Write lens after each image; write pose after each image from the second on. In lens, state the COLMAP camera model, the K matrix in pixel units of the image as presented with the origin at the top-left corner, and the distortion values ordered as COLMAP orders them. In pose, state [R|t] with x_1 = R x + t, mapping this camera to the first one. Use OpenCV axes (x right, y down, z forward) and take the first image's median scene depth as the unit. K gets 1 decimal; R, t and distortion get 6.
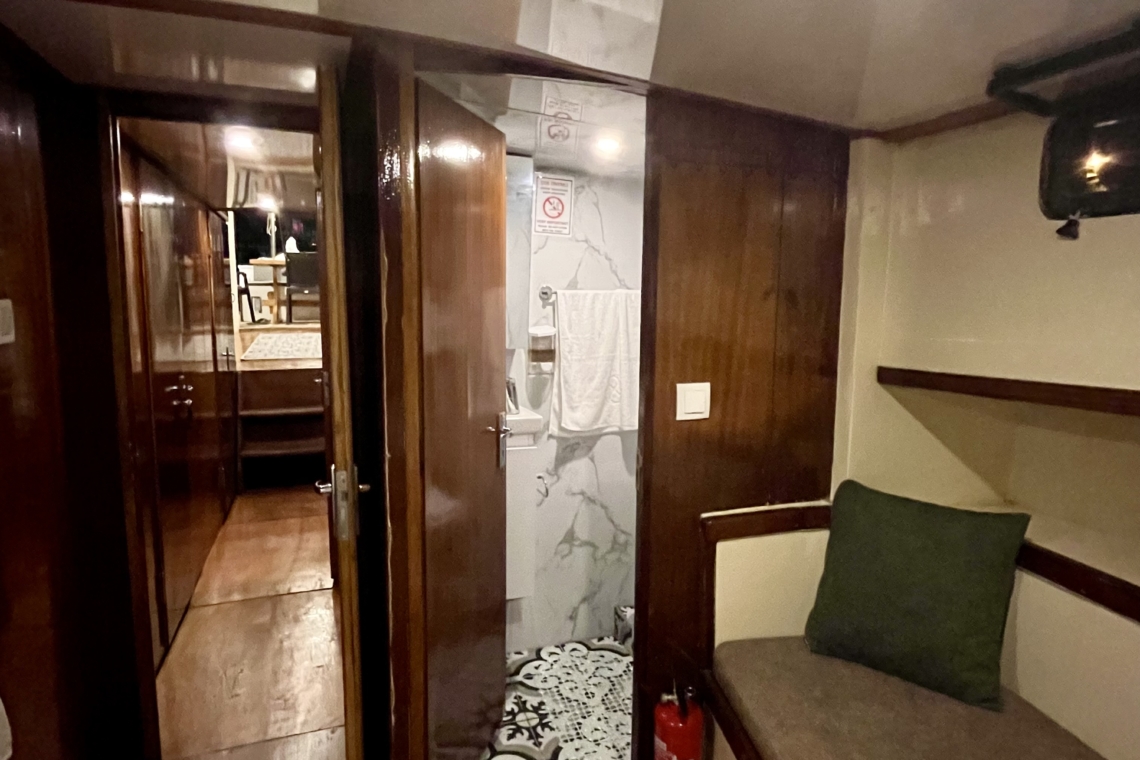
lens RADIAL K [[682.9, 0, 570.0], [0, 682.9, 380.0], [0, 0, 1]] dist [0.002077, -0.000027]
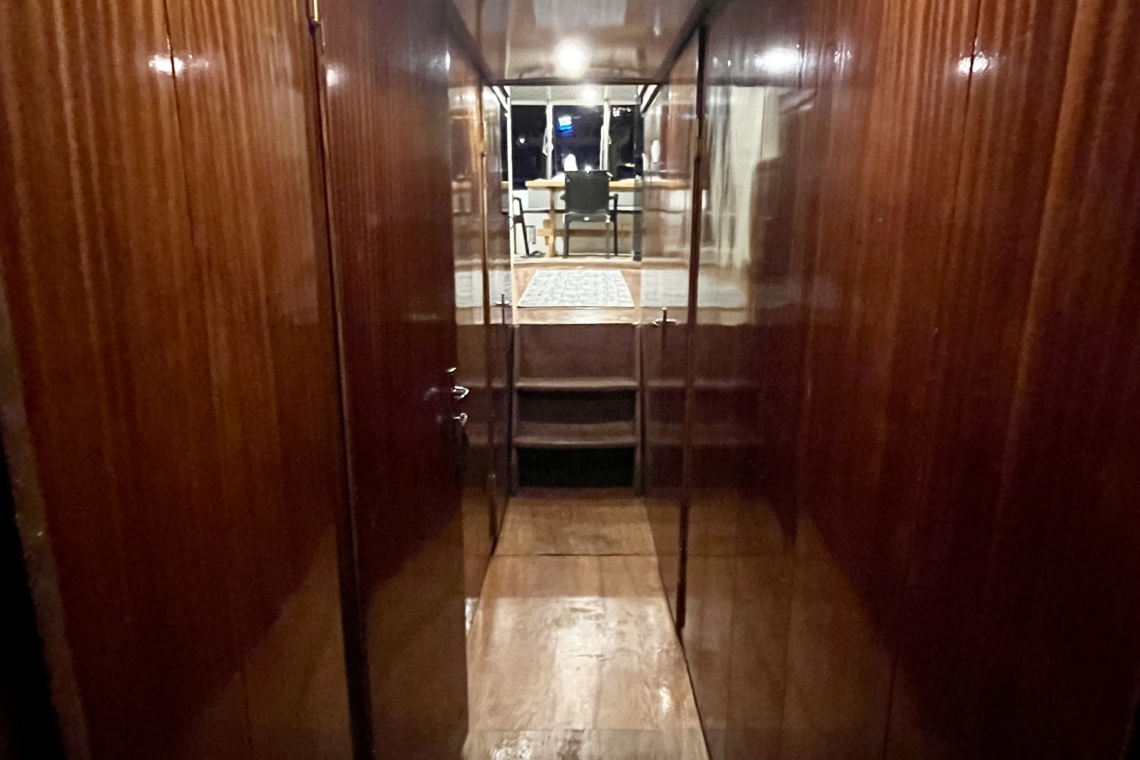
lens RADIAL K [[682.9, 0, 570.0], [0, 682.9, 380.0], [0, 0, 1]] dist [0.002077, -0.000027]
pose [[0.935319, 0.065717, -0.347648, -0.150690], [-0.031473, 0.994157, 0.103252, -0.027422], [0.352403, -0.085632, 0.931922, 0.291972]]
